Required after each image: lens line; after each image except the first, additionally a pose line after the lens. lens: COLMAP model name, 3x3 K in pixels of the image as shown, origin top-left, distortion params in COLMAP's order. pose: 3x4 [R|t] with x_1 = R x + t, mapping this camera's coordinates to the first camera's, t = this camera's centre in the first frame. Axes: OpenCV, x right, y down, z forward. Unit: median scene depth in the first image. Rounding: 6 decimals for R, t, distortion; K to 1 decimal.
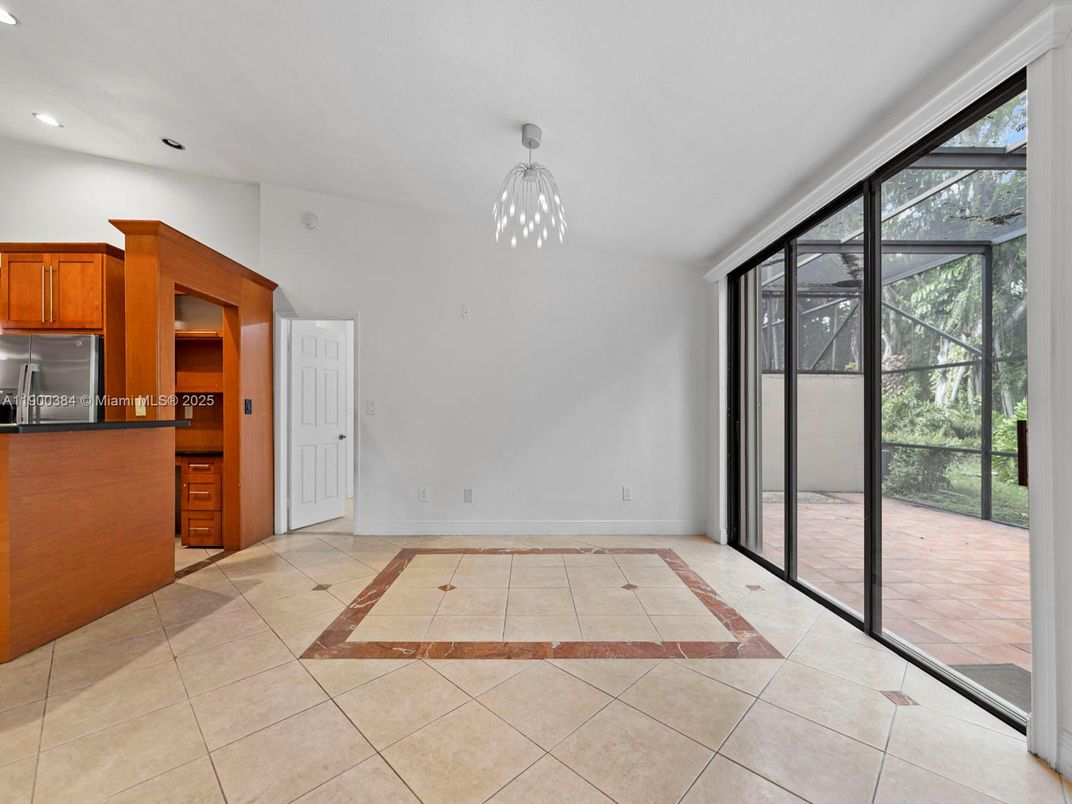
lens RADIAL K [[445.3, 0, 531.9], [0, 445.3, 415.3], [0, 0, 1]] dist [-0.000705, 0.000000]
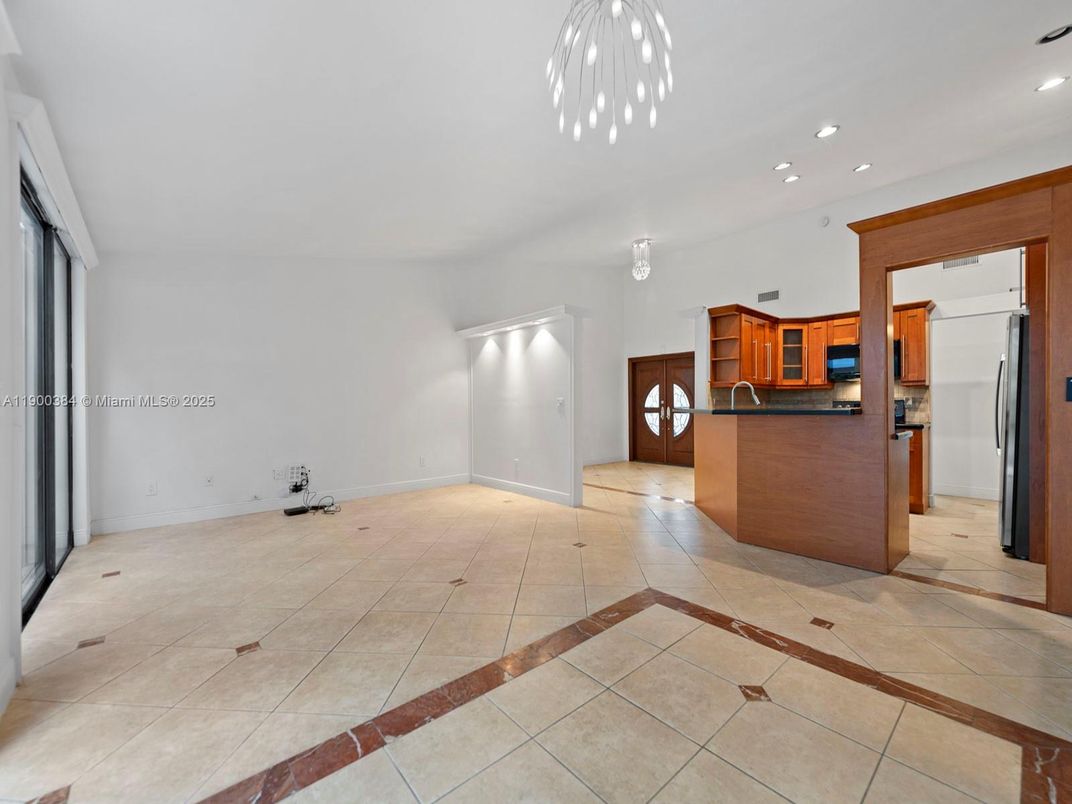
lens RADIAL K [[434.1, 0, 530.9], [0, 434.1, 407.2], [0, 0, 1]] dist [-0.001631, -0.000313]
pose [[-0.765439, 0.007032, -0.643470, 0.379082], [0.005652, 0.999975, 0.004204, -0.001719], [0.643483, -0.000419, -0.765460, 1.151187]]
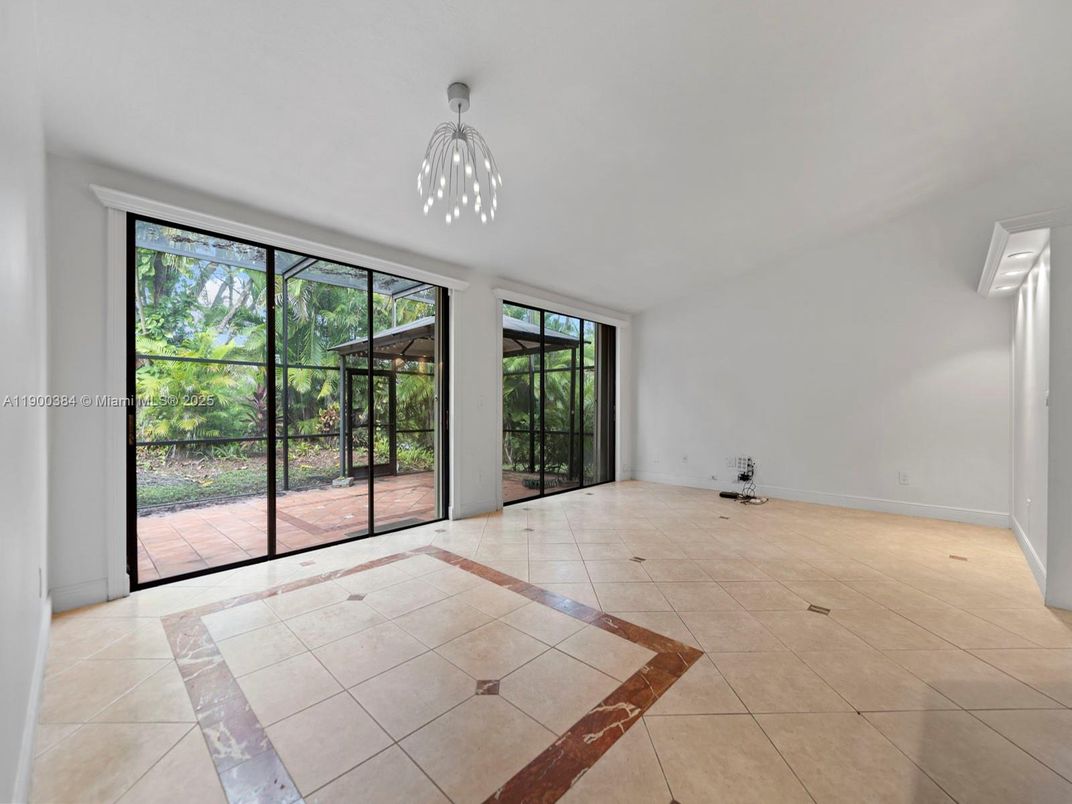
lens RADIAL K [[431.3, 0, 533.4], [0, 431.3, 400.1], [0, 0, 1]] dist [0.002131, 0.000194]
pose [[-0.717063, 0.011325, 0.696916, -0.603527], [0.003293, 0.999912, -0.012860, -0.002763], [-0.697001, -0.006927, -0.717037, 1.274760]]
